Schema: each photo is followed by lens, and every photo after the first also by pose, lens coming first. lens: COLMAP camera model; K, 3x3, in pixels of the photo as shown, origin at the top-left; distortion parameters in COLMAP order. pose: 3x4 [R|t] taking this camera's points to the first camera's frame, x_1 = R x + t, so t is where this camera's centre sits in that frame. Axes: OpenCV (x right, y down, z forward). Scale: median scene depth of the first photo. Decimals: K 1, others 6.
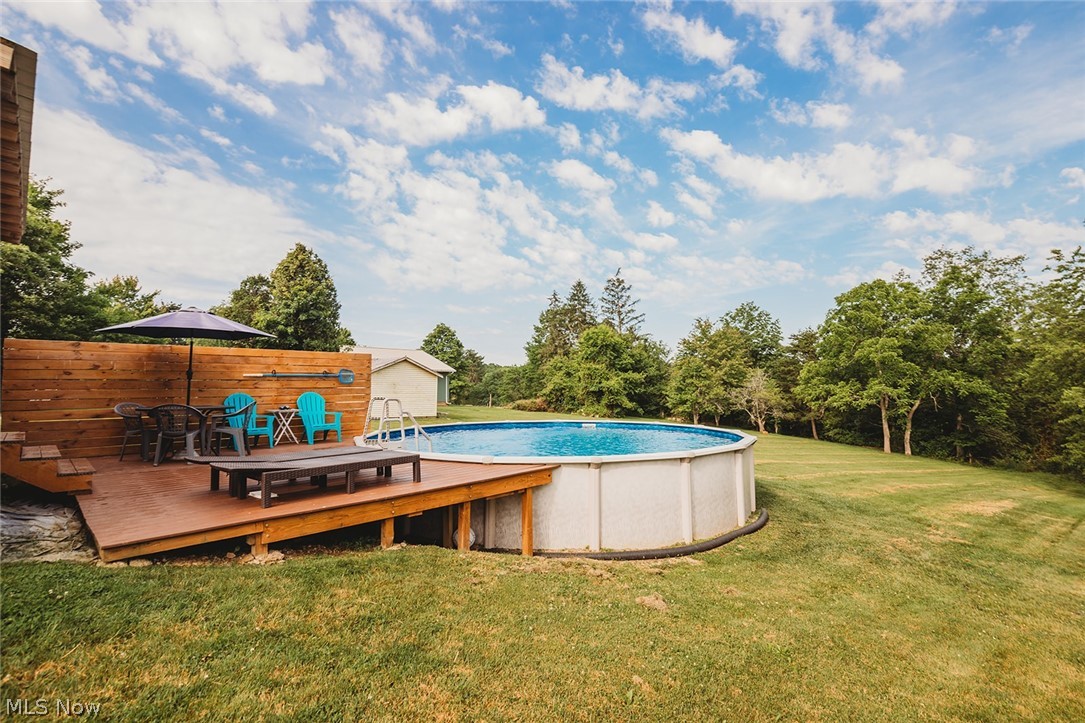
lens RADIAL K [[509.7, 0, 536.9], [0, 509.7, 363.0], [0, 0, 1]] dist [-0.023515, 0.000339]
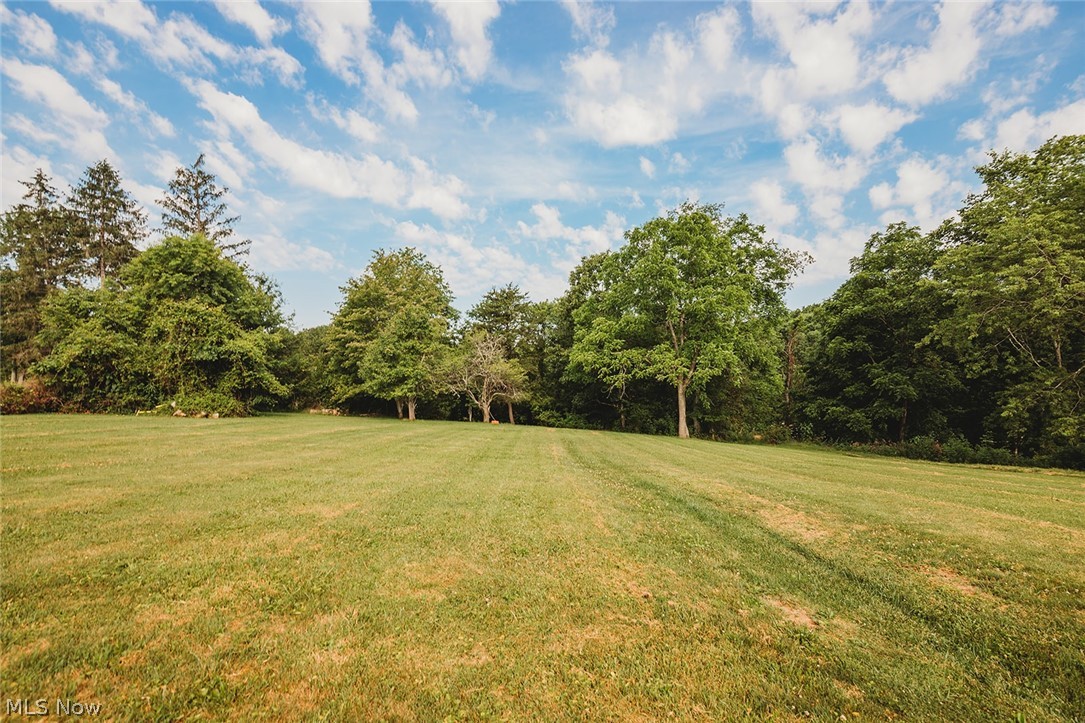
lens RADIAL K [[500.2, 0, 545.6], [0, 500.2, 363.3], [0, 0, 1]] dist [-0.019433, 0.000752]
pose [[0.629458, 0.007562, 0.776998, -0.033647], [-0.034802, 0.999224, 0.018469, 0.031834], [-0.776255, -0.038666, 0.629232, 0.402229]]
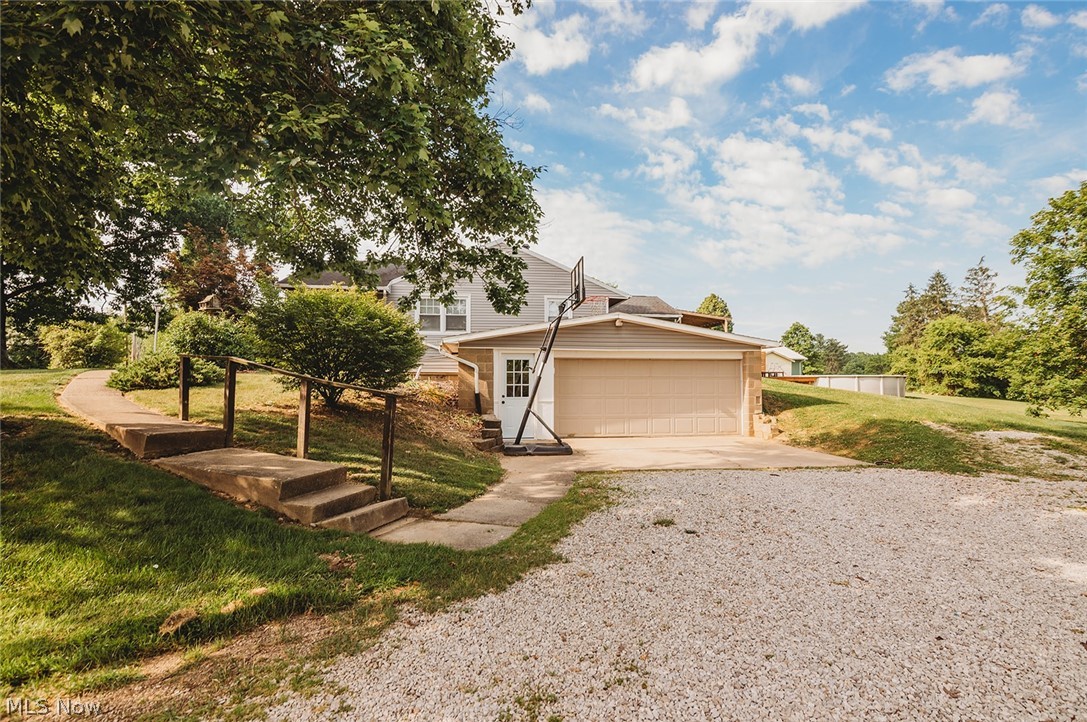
lens RADIAL K [[501.1, 0, 546.6], [0, 501.1, 362.8], [0, 0, 1]] dist [-0.019433, 0.000752]
pose [[0.791039, -0.013835, -0.611609, 0.086798], [0.023515, 0.999693, 0.007799, -0.000886], [0.611313, -0.020551, 0.791122, -0.405337]]
